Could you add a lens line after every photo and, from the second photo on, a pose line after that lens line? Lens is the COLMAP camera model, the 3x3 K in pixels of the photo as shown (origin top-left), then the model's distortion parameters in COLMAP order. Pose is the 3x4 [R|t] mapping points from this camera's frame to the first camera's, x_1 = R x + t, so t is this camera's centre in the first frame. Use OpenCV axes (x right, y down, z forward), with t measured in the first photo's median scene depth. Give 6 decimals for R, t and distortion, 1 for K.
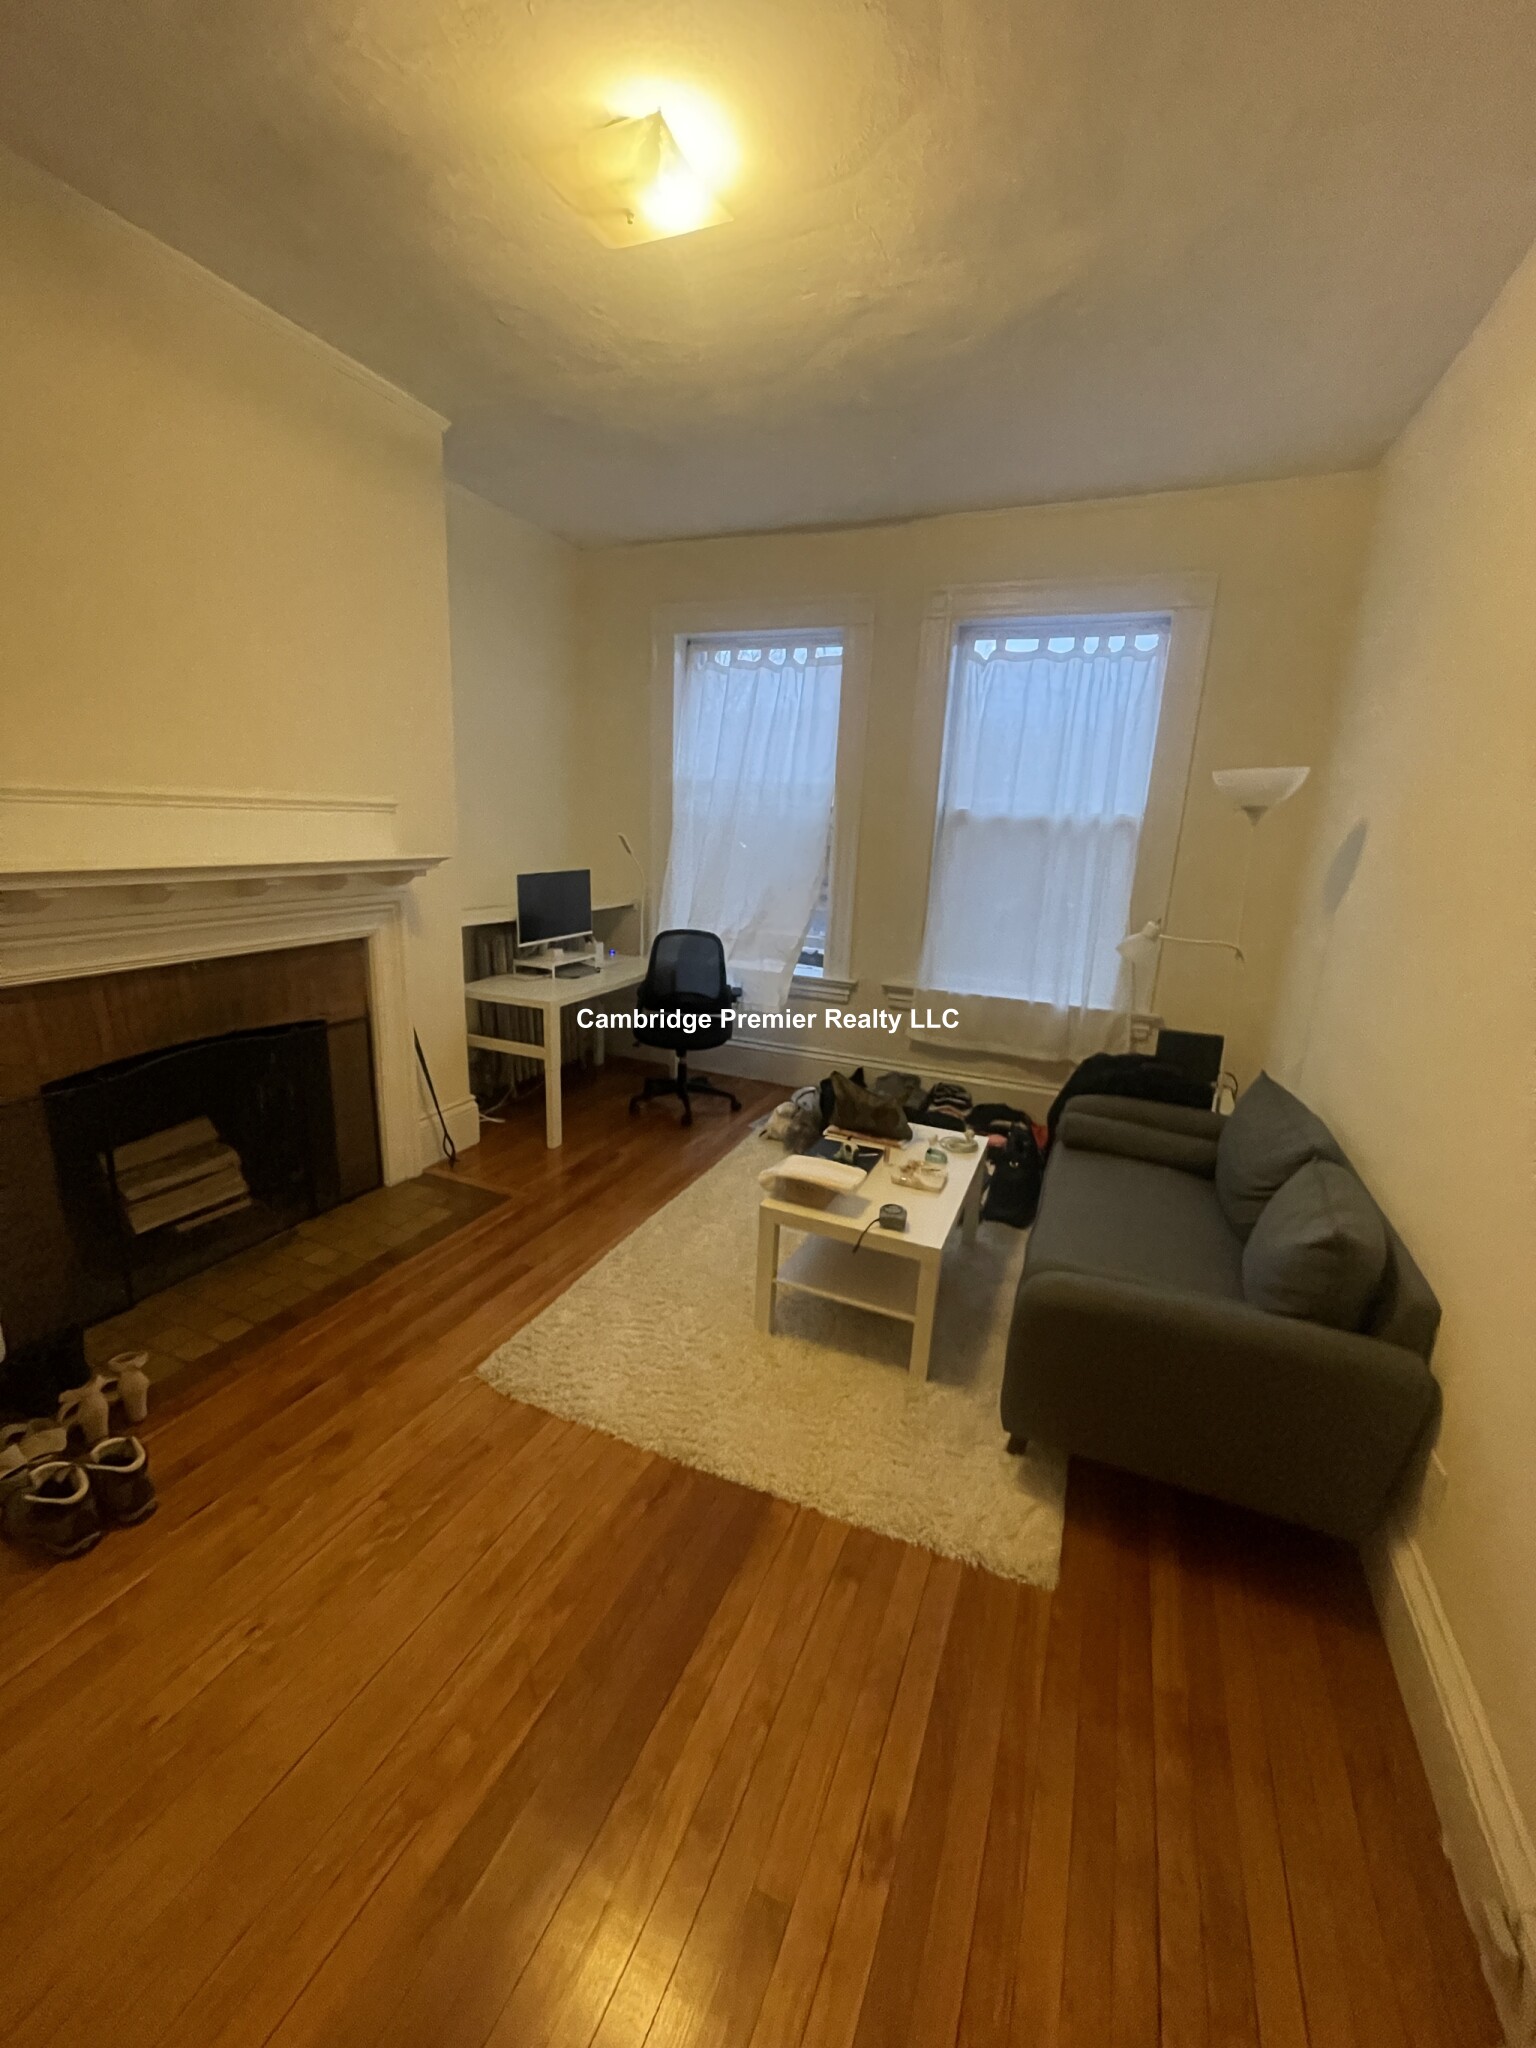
lens RADIAL K [[816.8, 0, 765.4], [0, 816.8, 1020.3], [0, 0, 1]] dist [-0.007111, 0.001781]
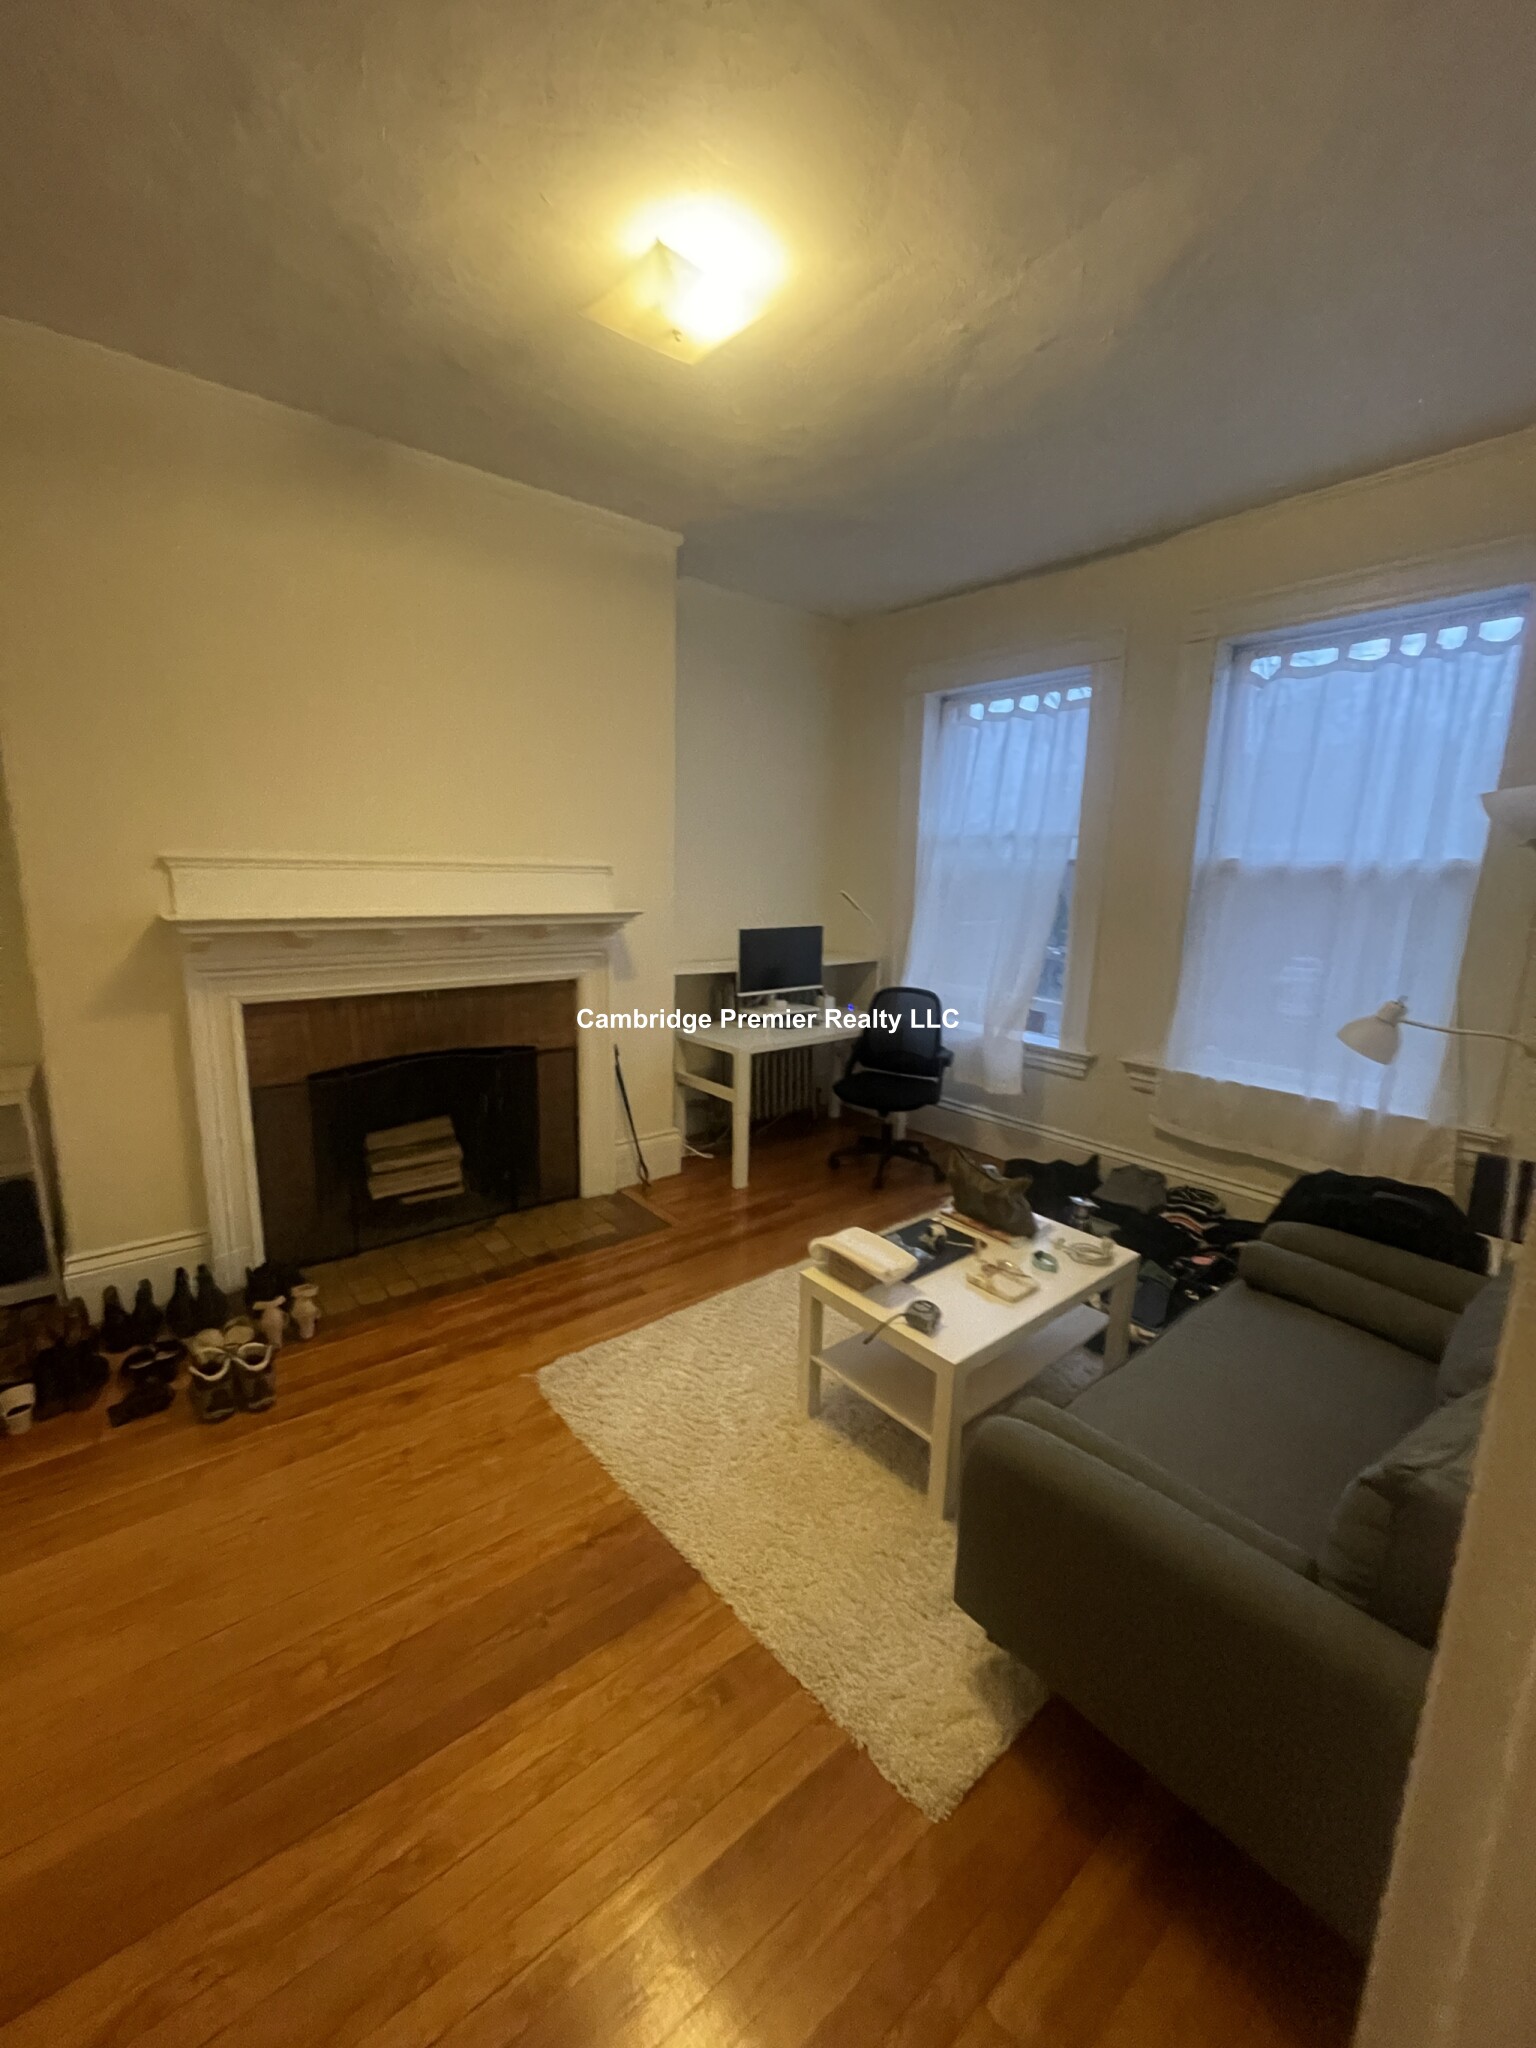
lens RADIAL K [[816.8, 0, 762.2], [0, 816.8, 1021.9], [0, 0, 1]] dist [-0.007111, 0.001781]
pose [[0.888914, 0.063339, -0.453673, 0.298236], [-0.095208, 0.994313, -0.047728, -0.011286], [0.448070, 0.085620, 0.889889, 0.089469]]
